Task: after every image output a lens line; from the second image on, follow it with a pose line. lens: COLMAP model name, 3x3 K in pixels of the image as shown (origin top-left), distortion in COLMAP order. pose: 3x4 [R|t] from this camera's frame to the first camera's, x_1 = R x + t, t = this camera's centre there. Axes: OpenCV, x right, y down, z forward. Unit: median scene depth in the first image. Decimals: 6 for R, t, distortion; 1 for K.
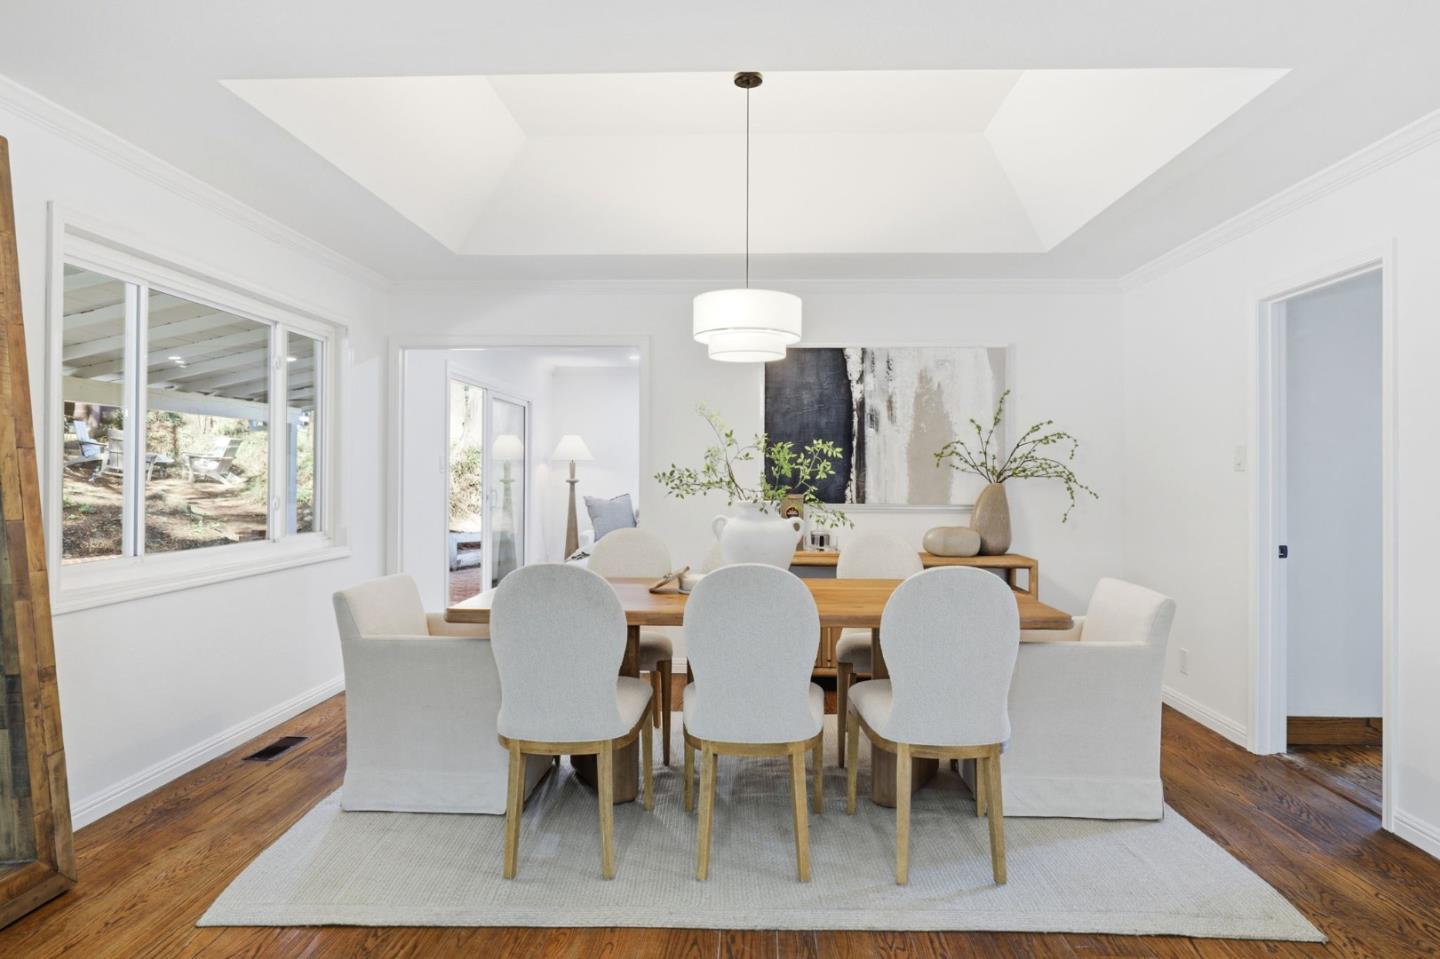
lens RADIAL K [[696.9, 0, 693.7], [0, 696.9, 483.2], [0, 0, 1]] dist [-0.003397, -0.000647]
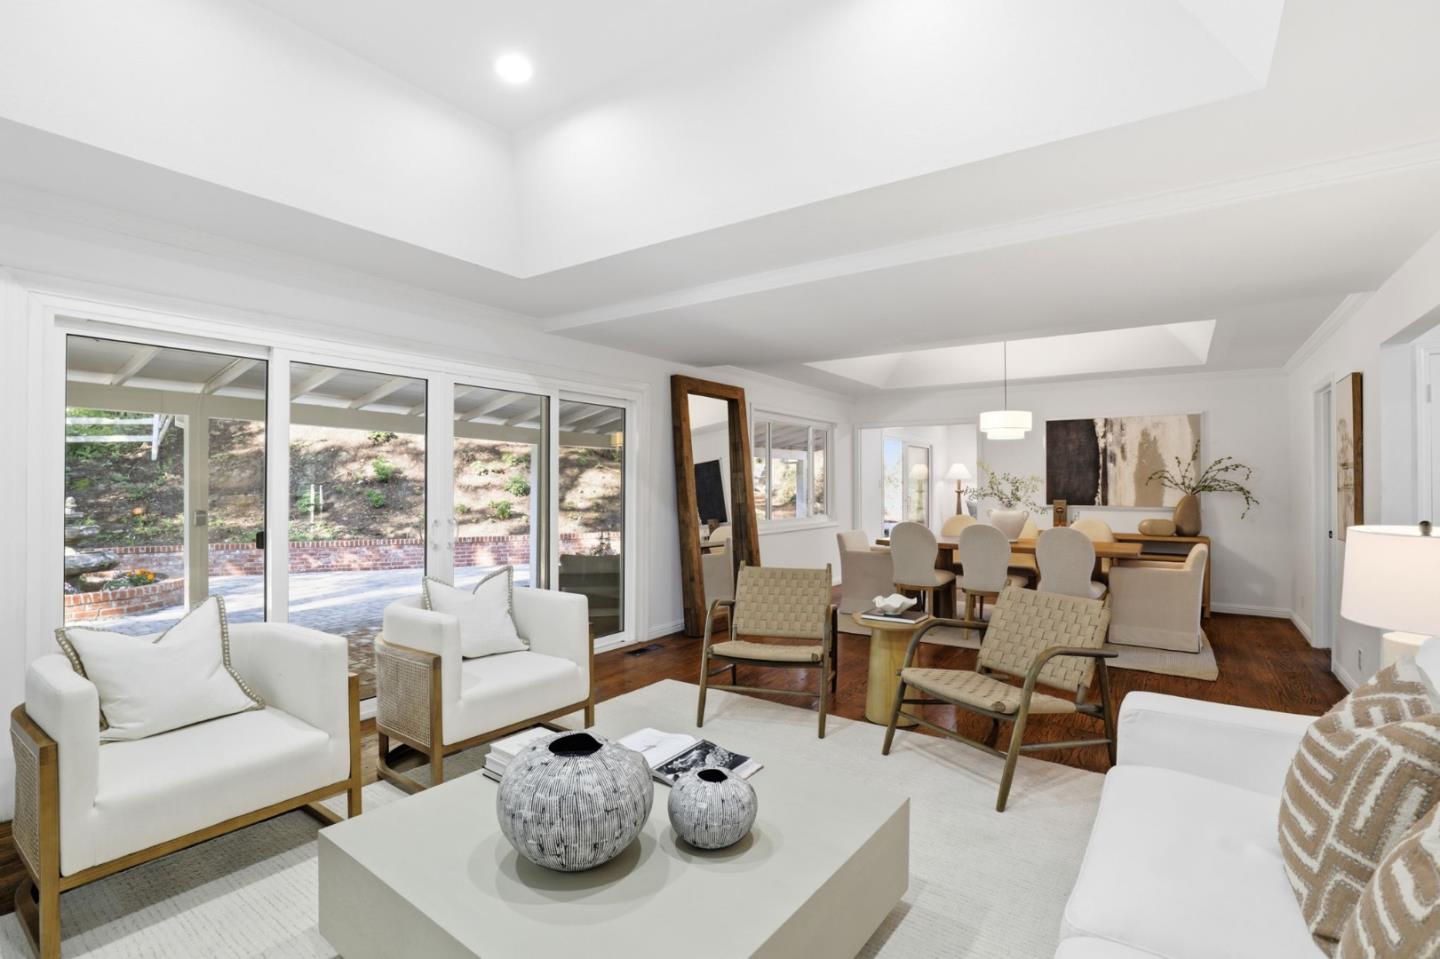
lens RADIAL K [[696.9, 0, 693.7], [0, 696.9, 483.2], [0, 0, 1]] dist [-0.003397, -0.000647]
pose [[0.807601, -0.005749, -0.589701, 0.445598], [0.000091, 0.999954, -0.009624, -0.011190], [0.589729, 0.007719, 0.807564, -1.070793]]
